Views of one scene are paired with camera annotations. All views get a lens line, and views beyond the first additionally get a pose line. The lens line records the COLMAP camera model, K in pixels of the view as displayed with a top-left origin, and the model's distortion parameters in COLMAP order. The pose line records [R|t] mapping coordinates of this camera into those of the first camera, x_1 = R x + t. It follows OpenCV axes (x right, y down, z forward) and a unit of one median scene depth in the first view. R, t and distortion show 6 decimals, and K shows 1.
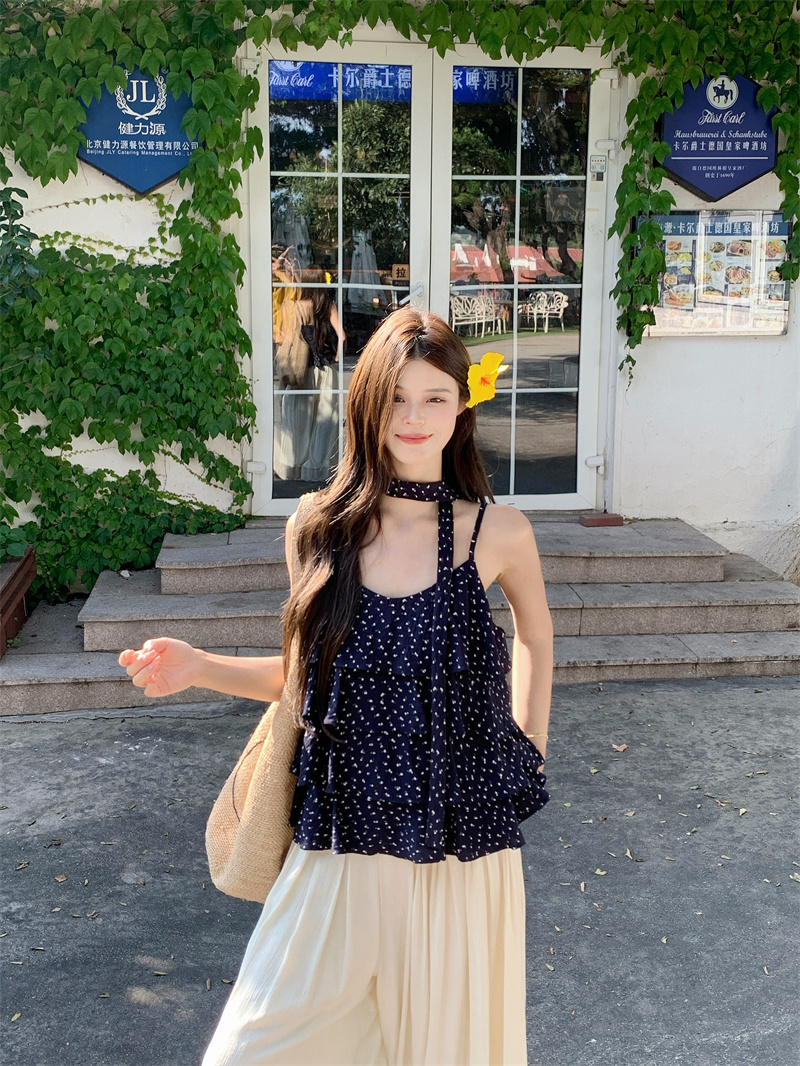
lens RADIAL K [[1063.9, 0, 415.5], [0, 1063.9, 483.7], [0, 0, 1]] dist [0.124127, -0.288454]
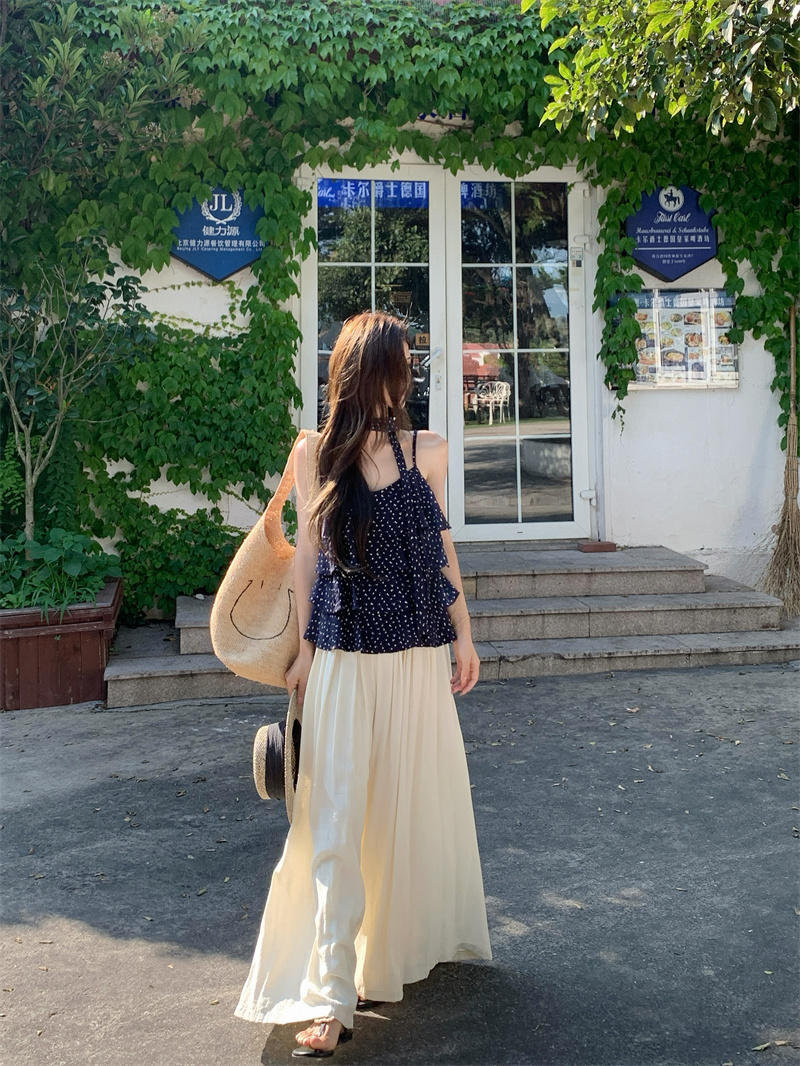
lens RADIAL K [[1211.1, 0, 429.7], [0, 1211.1, 353.0], [0, 0, 1]] dist [0.143523, -0.021556]
pose [[0.996970, -0.017650, 0.075764, -0.116794], [0.033246, 0.977172, -0.209830, 0.112173], [-0.070331, 0.211713, 0.974798, -0.360045]]
